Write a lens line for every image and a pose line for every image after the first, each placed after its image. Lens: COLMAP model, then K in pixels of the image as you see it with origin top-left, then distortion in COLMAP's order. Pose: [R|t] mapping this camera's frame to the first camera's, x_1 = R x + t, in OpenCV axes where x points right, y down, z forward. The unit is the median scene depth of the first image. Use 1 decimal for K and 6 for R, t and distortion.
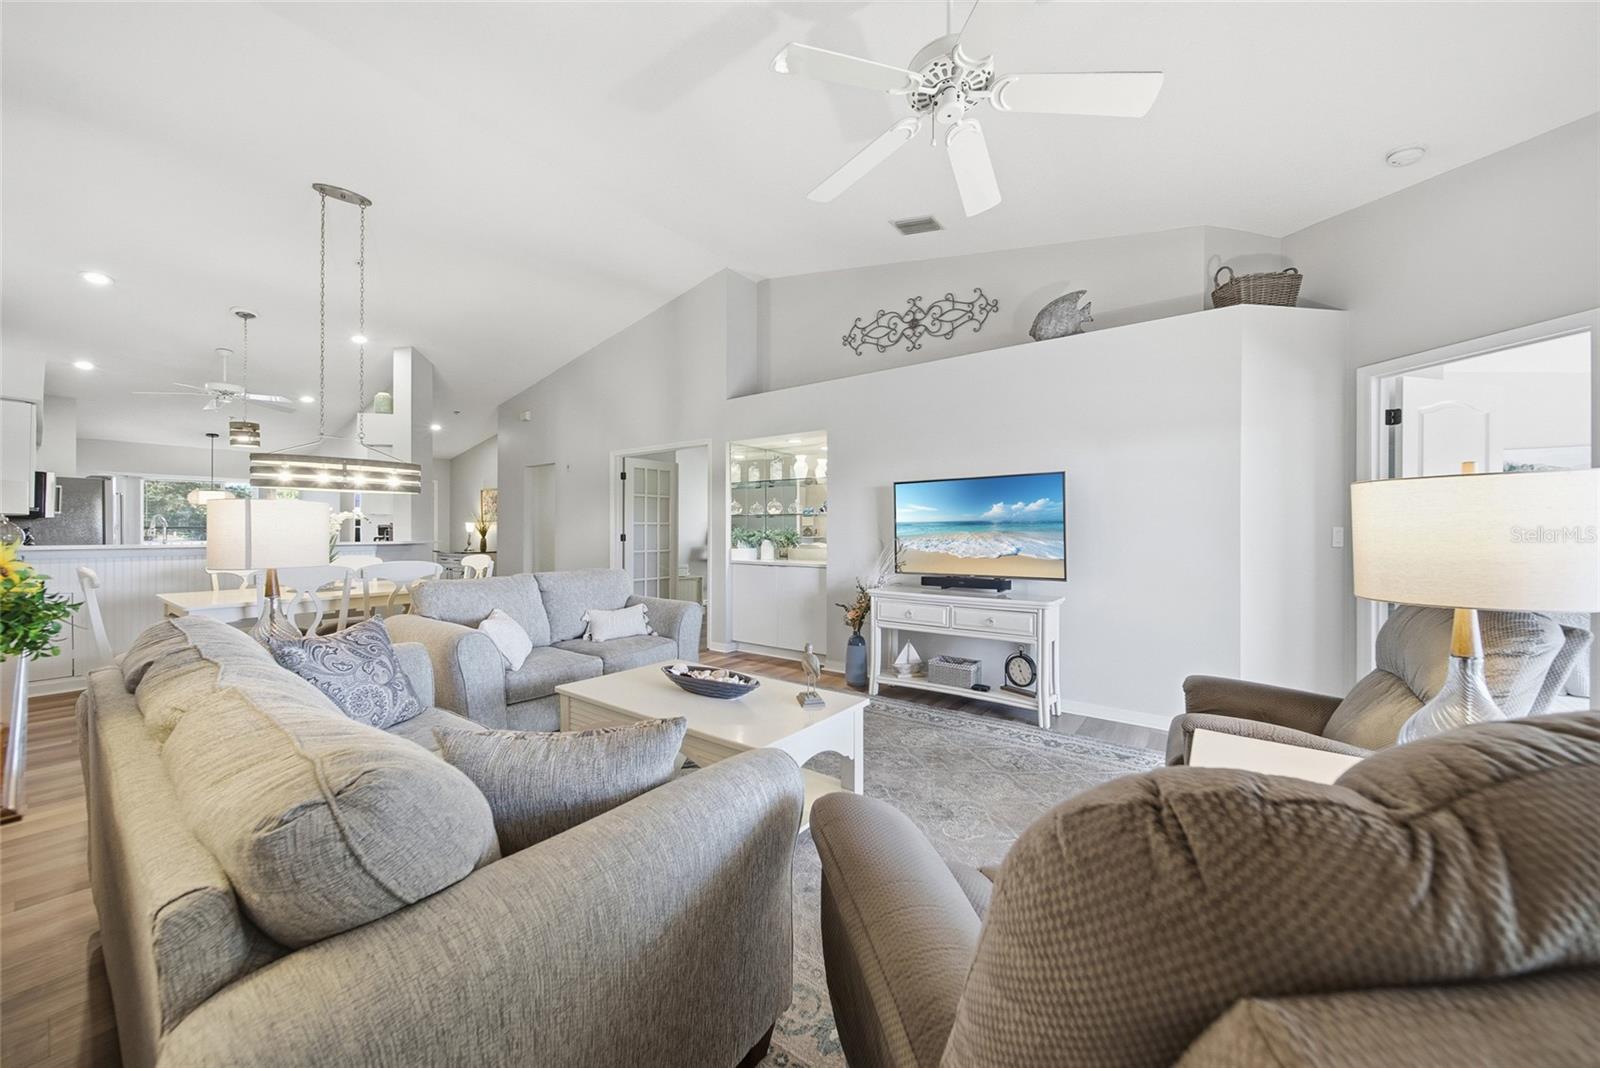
lens RADIAL K [[574.1, 0, 793.3], [0, 574.1, 532.1], [0, 0, 1]] dist [-0.000310, 0.000065]
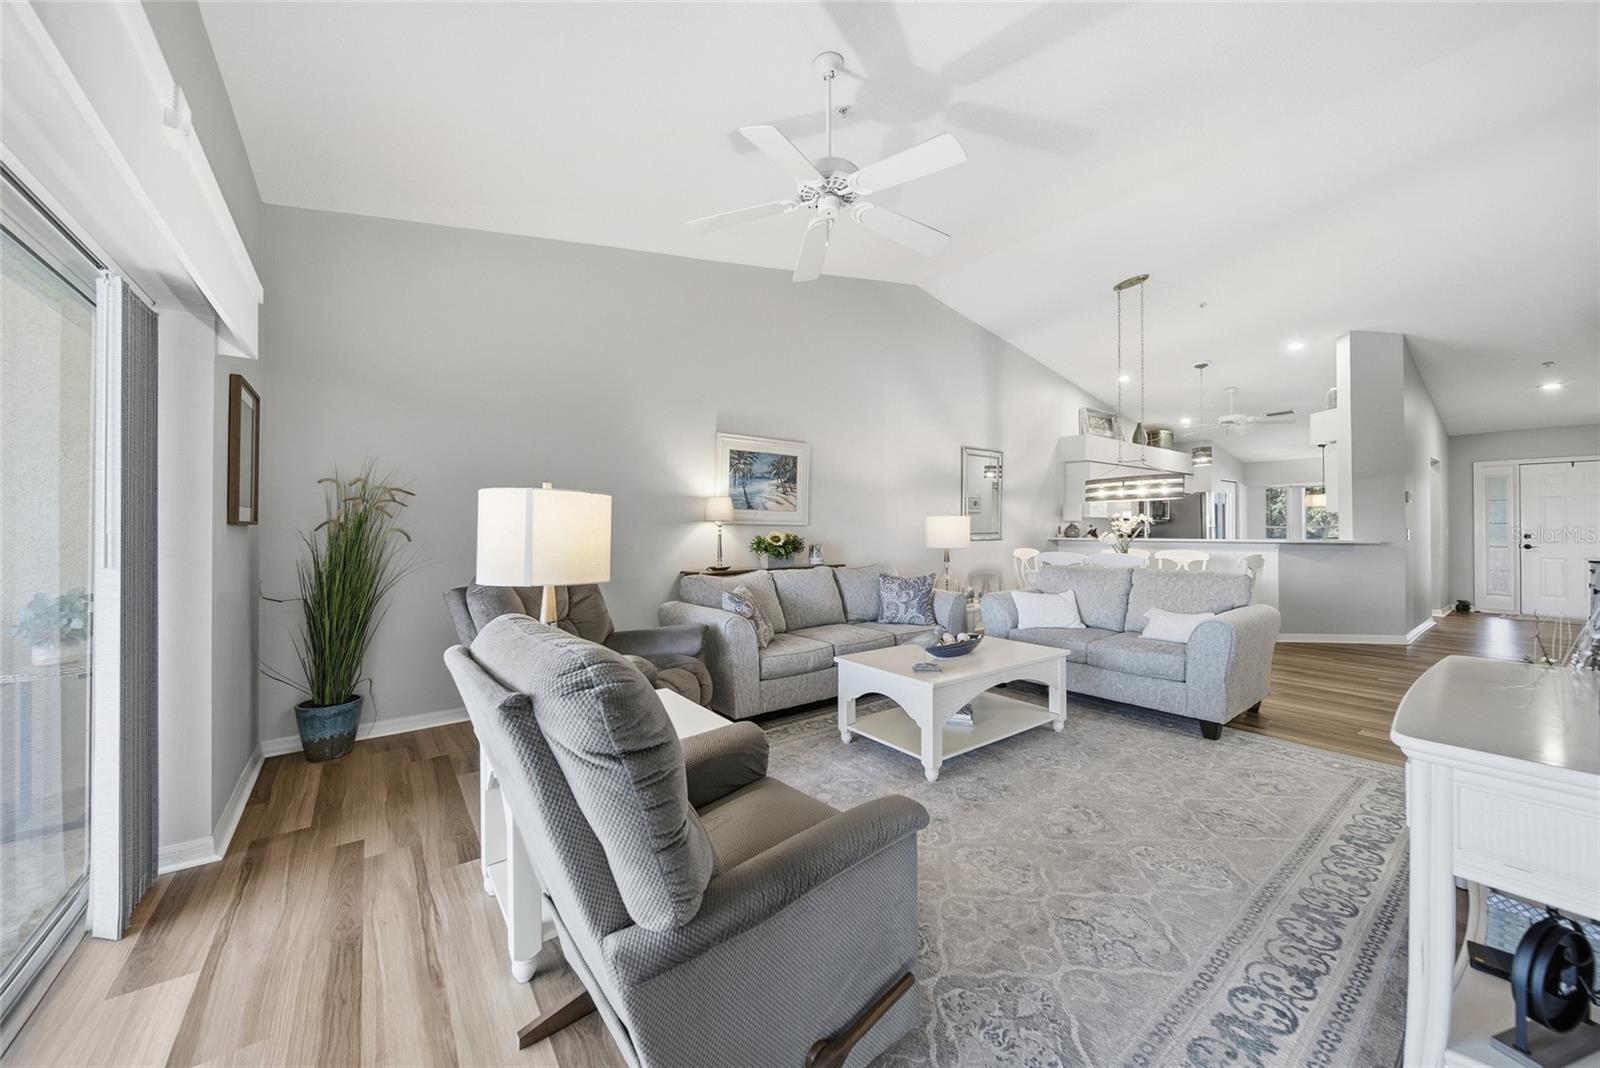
lens RADIAL K [[574.1, 0, 793.3], [0, 574.1, 532.1], [0, 0, 1]] dist [-0.000310, 0.000065]
pose [[-0.287541, 0.002491, -0.957765, 0.797766], [-0.000921, 0.999995, 0.002877, -0.000837], [0.957768, 0.001709, -0.287537, 0.674962]]
